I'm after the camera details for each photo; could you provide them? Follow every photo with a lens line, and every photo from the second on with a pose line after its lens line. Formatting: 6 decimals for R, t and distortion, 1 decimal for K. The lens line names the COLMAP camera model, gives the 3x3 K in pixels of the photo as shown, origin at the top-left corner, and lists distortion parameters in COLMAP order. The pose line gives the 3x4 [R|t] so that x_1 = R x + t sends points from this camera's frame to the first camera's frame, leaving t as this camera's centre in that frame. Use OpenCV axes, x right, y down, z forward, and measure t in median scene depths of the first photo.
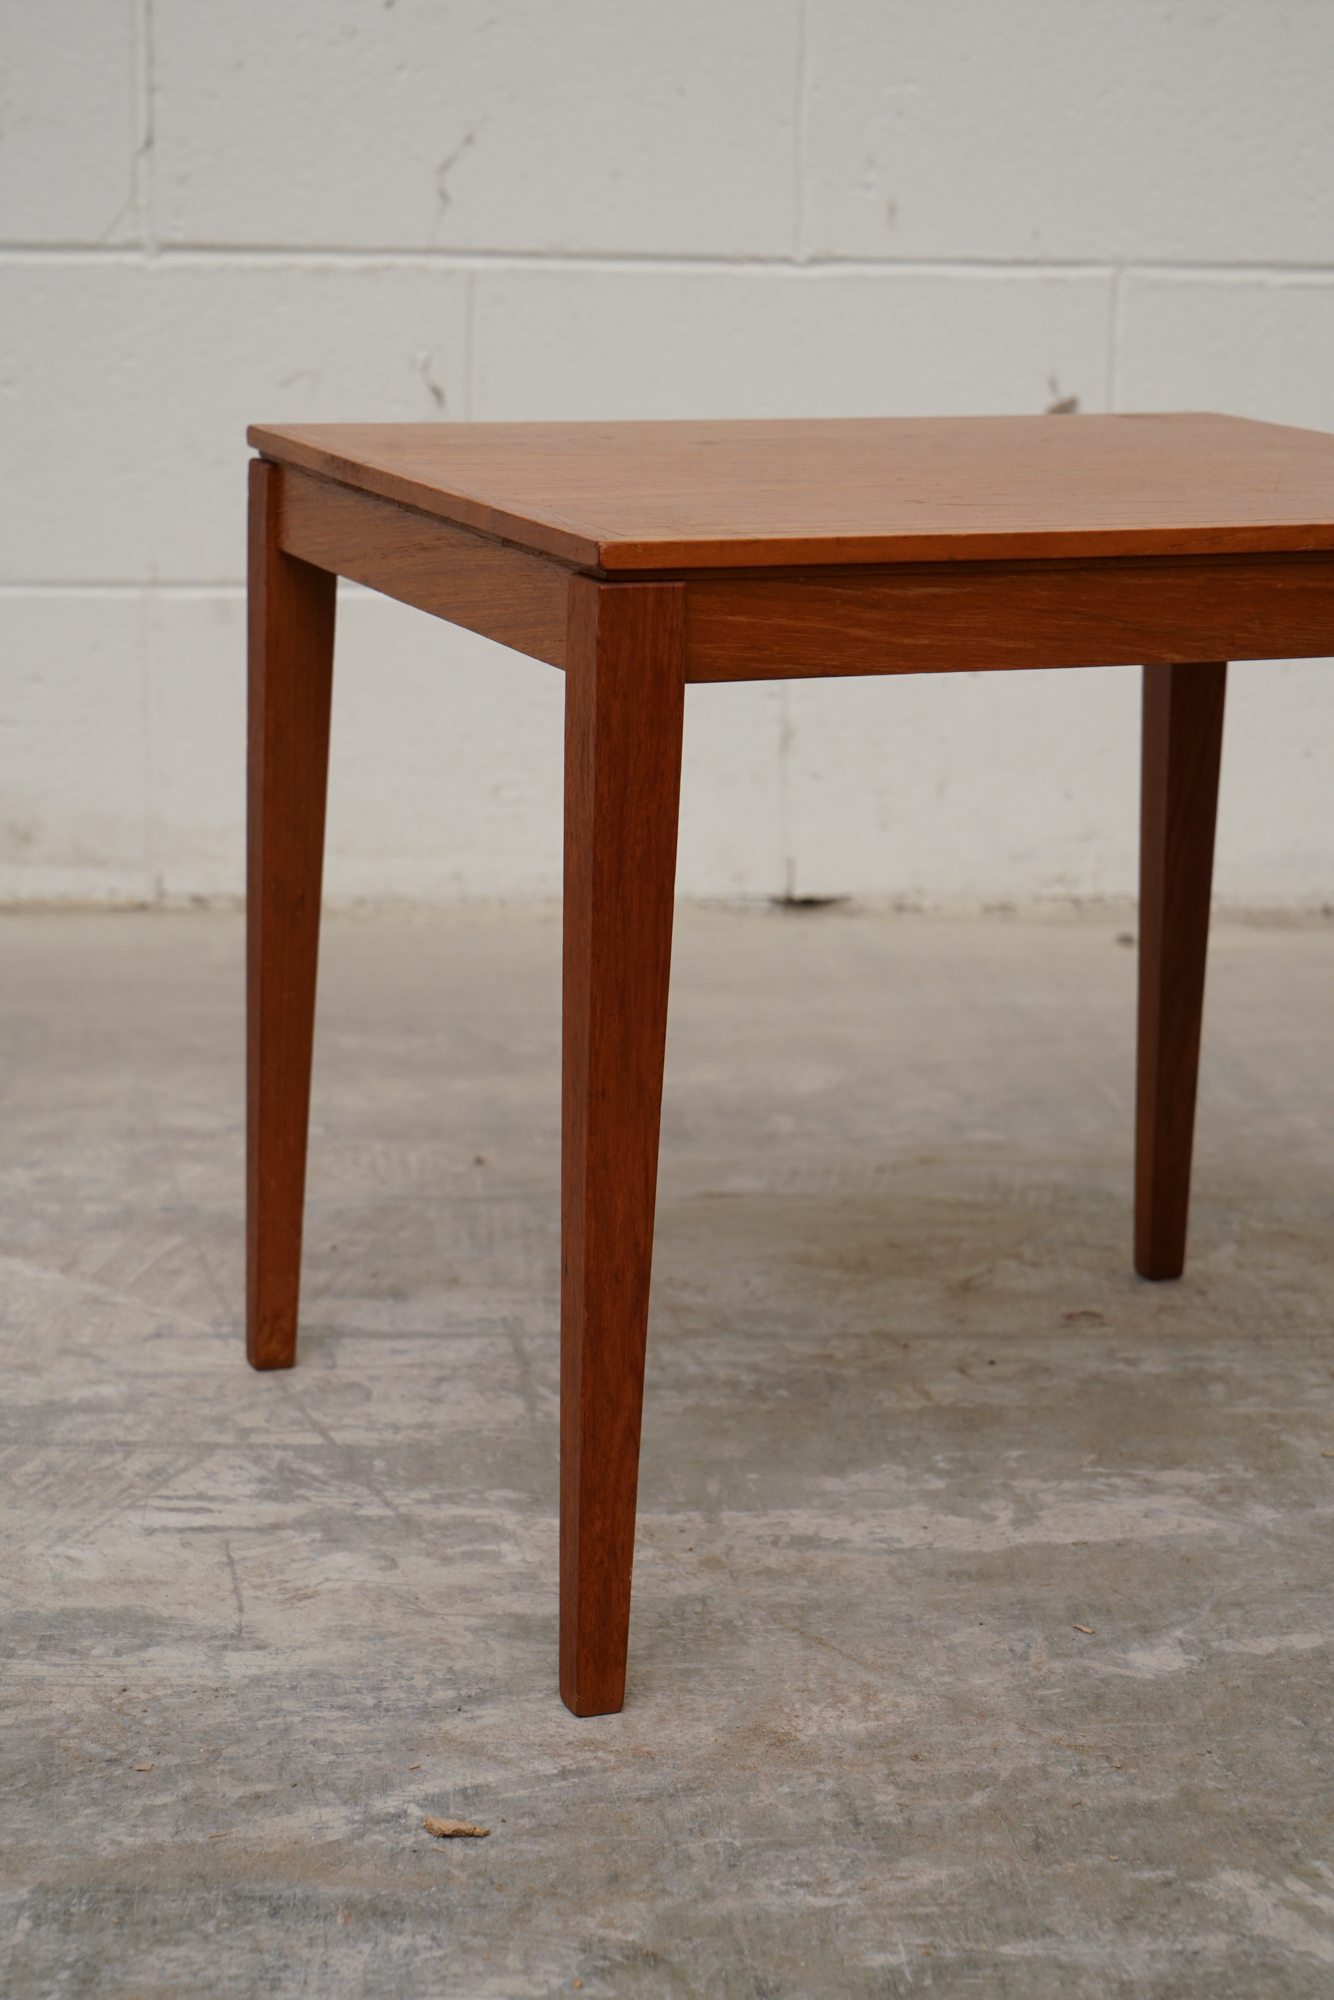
lens RADIAL K [[4106.4, 0, 832.7], [0, 4106.4, 1083.6], [0, 0, 1]] dist [0.025881, 0.000000]
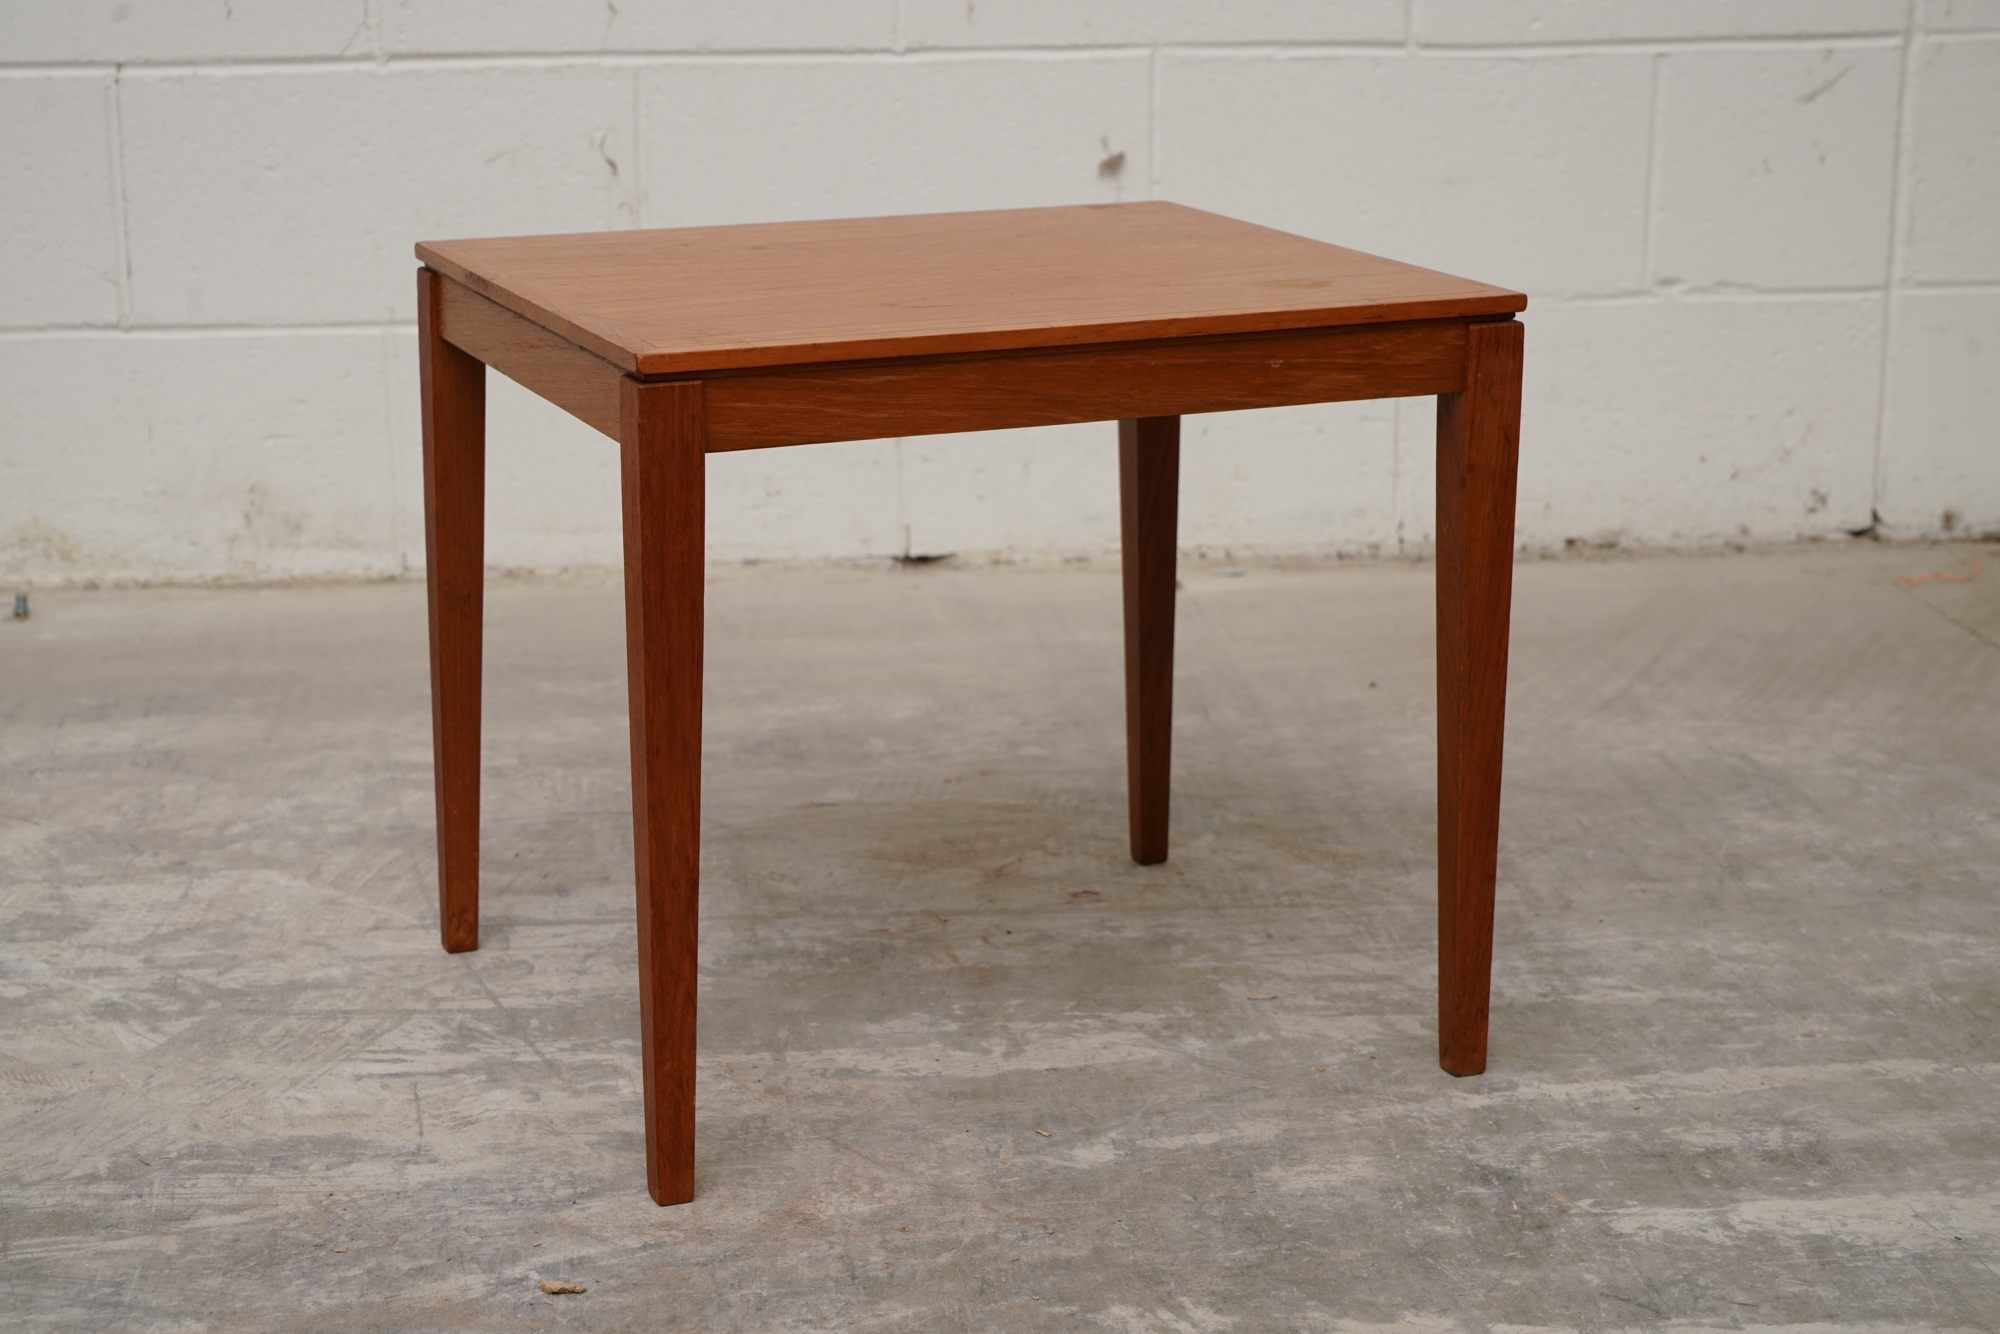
lens RADIAL K [[3622.1, 0, 995.6], [0, 3622.1, 681.5], [0, 0, 1]] dist [0.031831, 0.000000]
pose [[0.999324, -0.026710, -0.025272, 0.071201], [0.026825, 0.999631, 0.004255, -0.018610], [0.025149, -0.004931, 0.999672, -0.168189]]
